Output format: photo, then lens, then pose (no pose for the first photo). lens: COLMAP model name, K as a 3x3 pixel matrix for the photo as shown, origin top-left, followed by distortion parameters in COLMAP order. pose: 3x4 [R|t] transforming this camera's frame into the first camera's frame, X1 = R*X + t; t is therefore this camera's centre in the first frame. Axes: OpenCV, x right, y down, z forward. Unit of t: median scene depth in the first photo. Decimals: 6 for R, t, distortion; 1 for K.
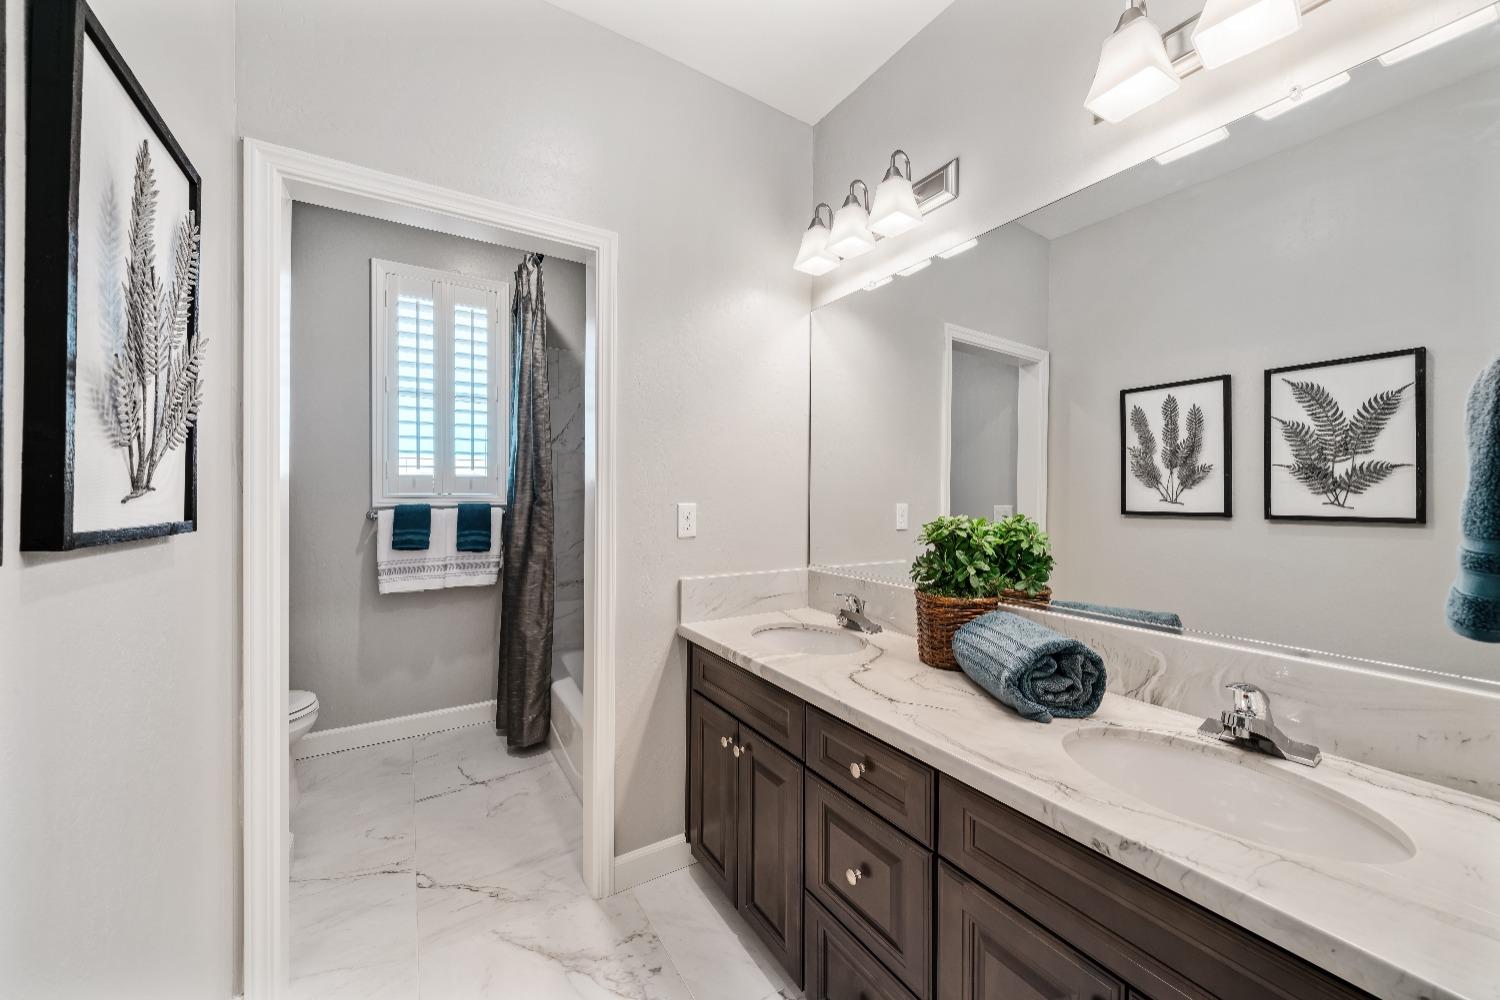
lens RADIAL K [[550.7, 0, 742.9], [0, 550.7, 501.4], [0, 0, 1]] dist [0.001072, 0.000080]
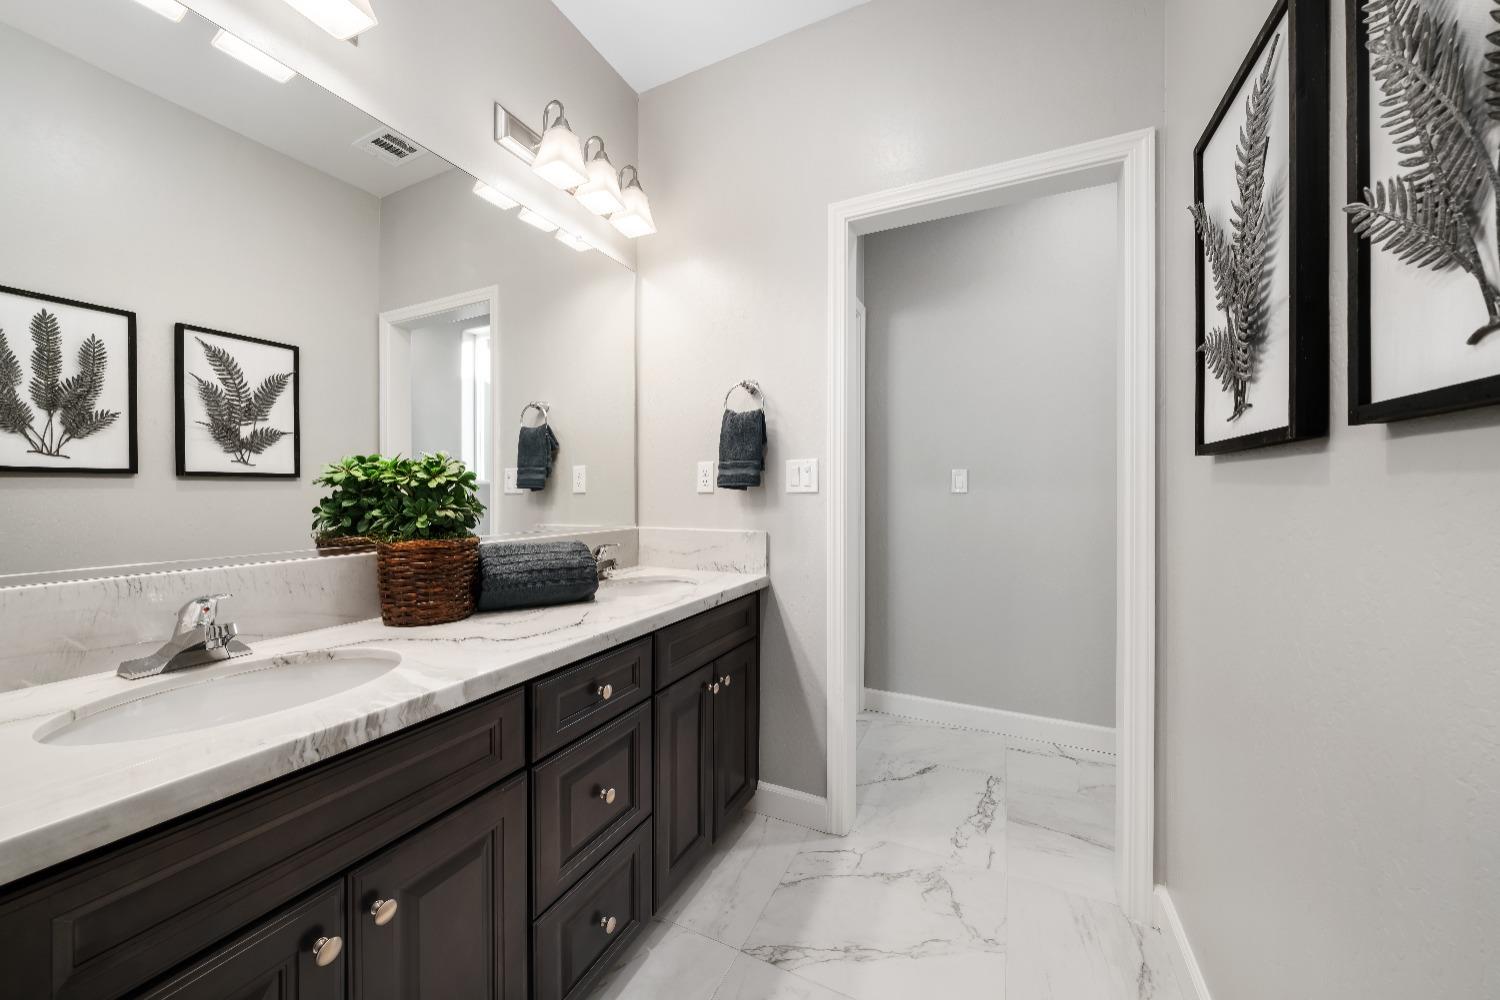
lens RADIAL K [[536.6, 0, 747.1], [0, 536.6, 491.9], [0, 0, 1]] dist [-0.001970, -0.000330]
pose [[-0.539063, -0.010553, 0.842199, -0.416739], [0.001152, 0.999911, 0.013267, 0.052384], [-0.842265, 0.008122, -0.539003, 0.701042]]
